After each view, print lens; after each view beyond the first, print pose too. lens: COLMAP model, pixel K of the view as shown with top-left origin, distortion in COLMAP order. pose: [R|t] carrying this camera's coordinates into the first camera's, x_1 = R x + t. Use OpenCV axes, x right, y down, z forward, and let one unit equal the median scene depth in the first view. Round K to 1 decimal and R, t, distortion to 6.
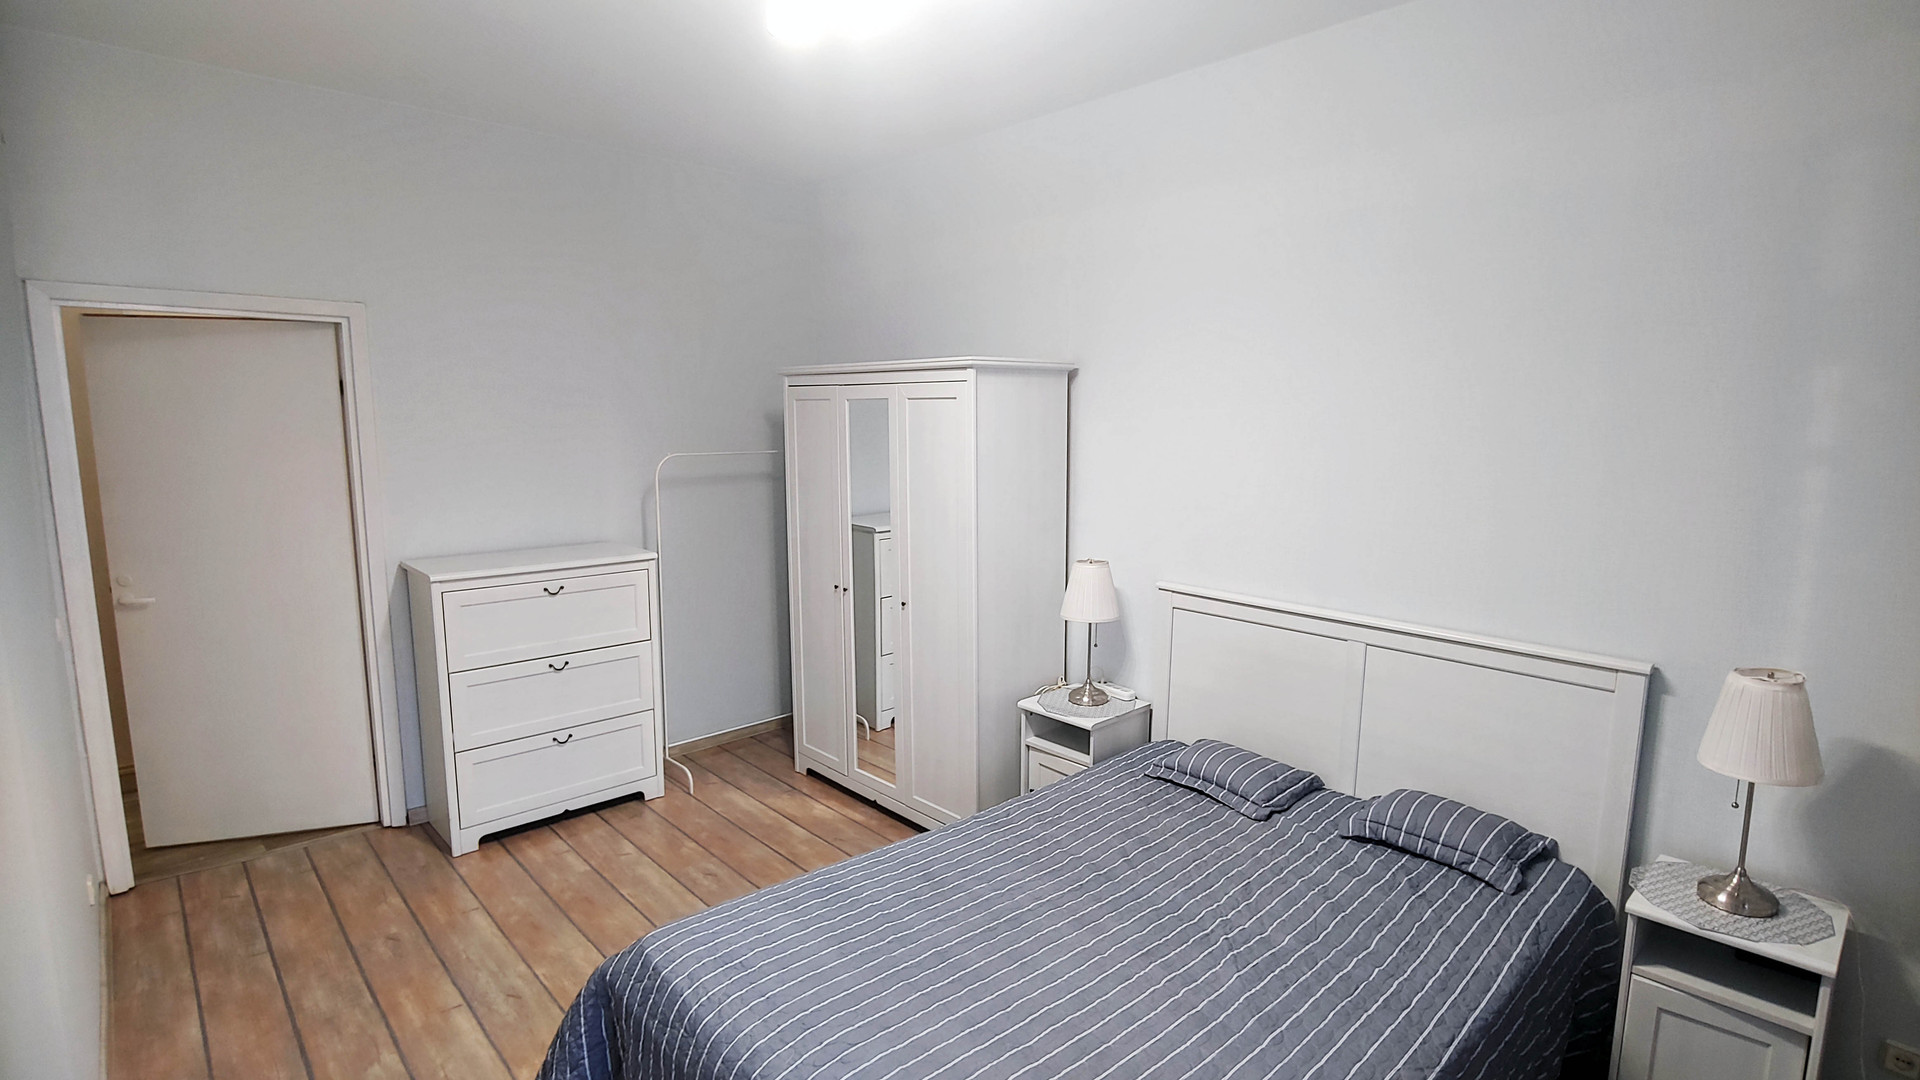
lens RADIAL K [[922.2, 0, 960.8], [0, 922.2, 547.7], [0, 0, 1]] dist [-0.018975, -0.002683]
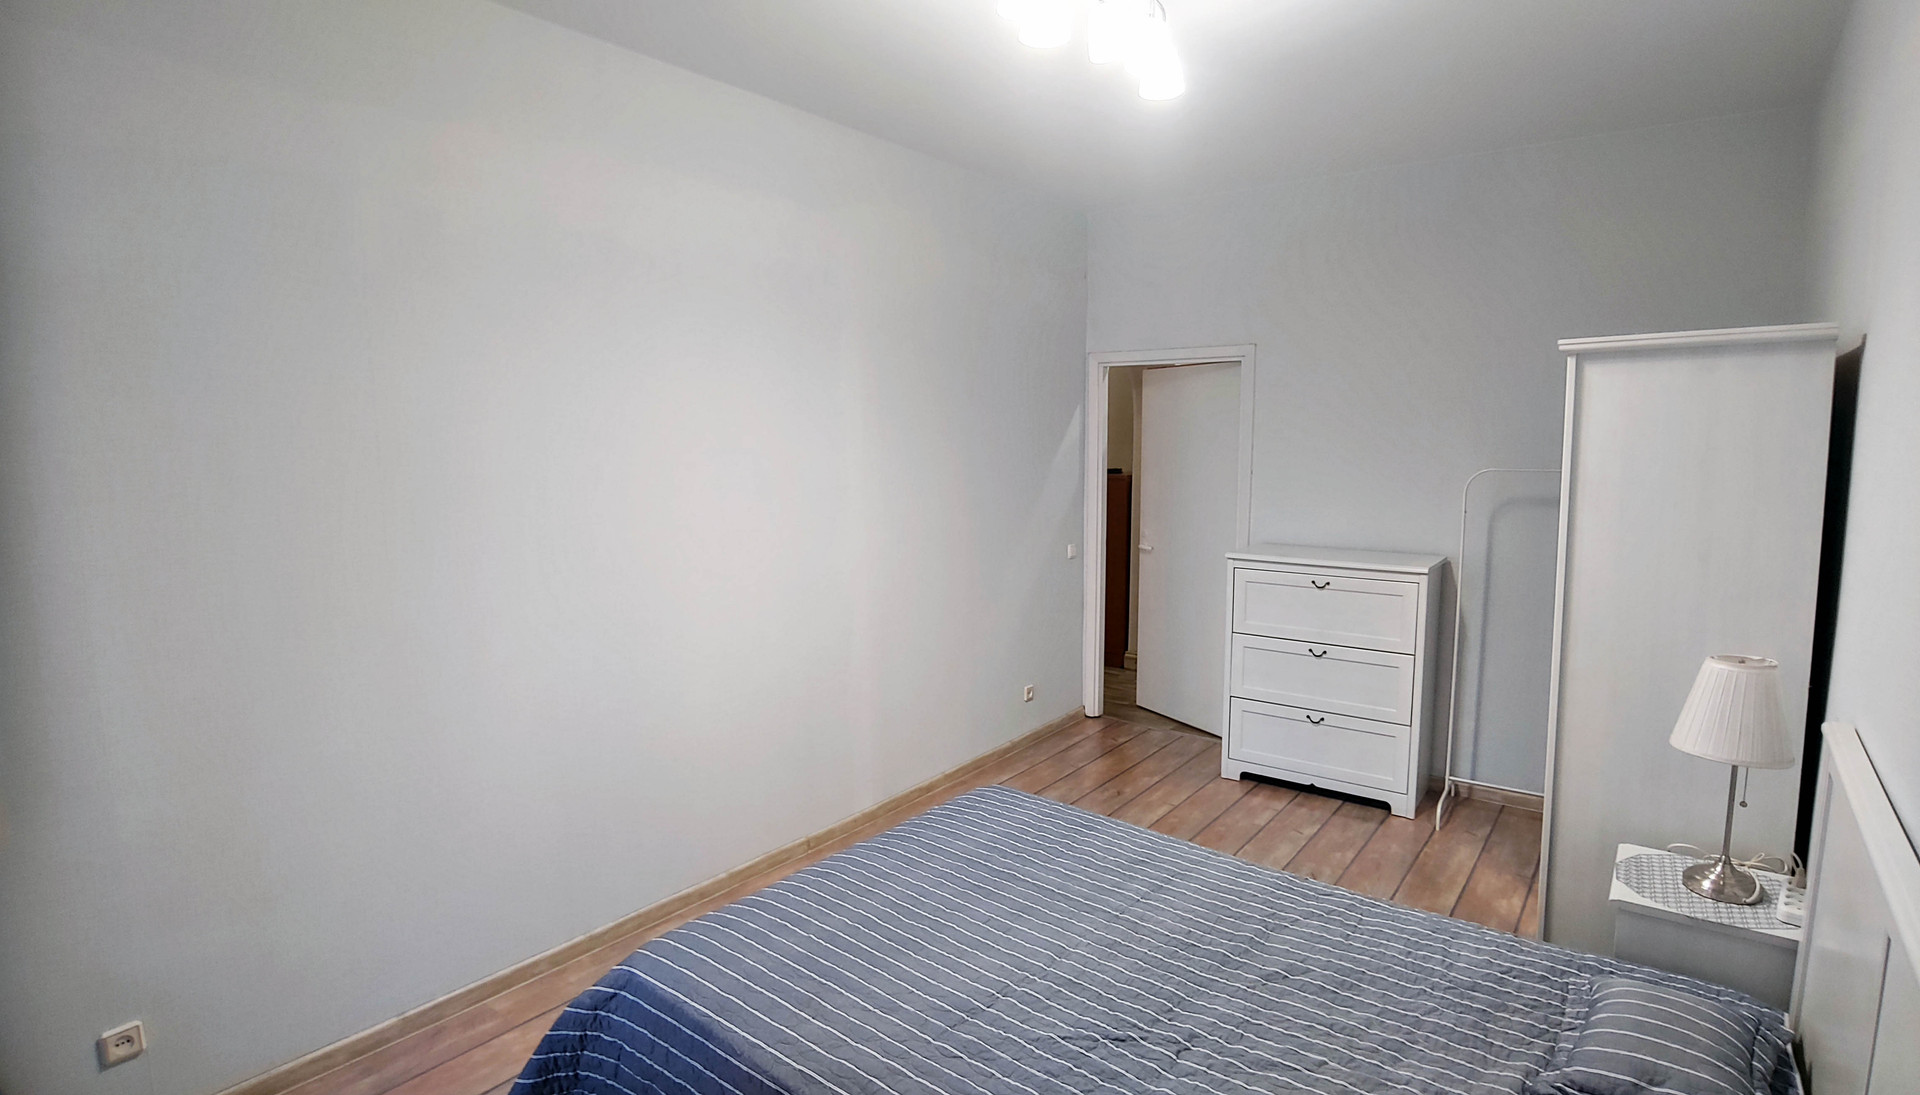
lens RADIAL K [[936.6, 0, 960.3], [0, 936.6, 549.4], [0, 0, 1]] dist [-0.002106, -0.000143]
pose [[0.162097, 0.110984, -0.980514, 0.608587], [-0.135222, 0.986779, 0.089338, -0.038706], [0.977466, 0.118105, 0.174961, 0.374794]]
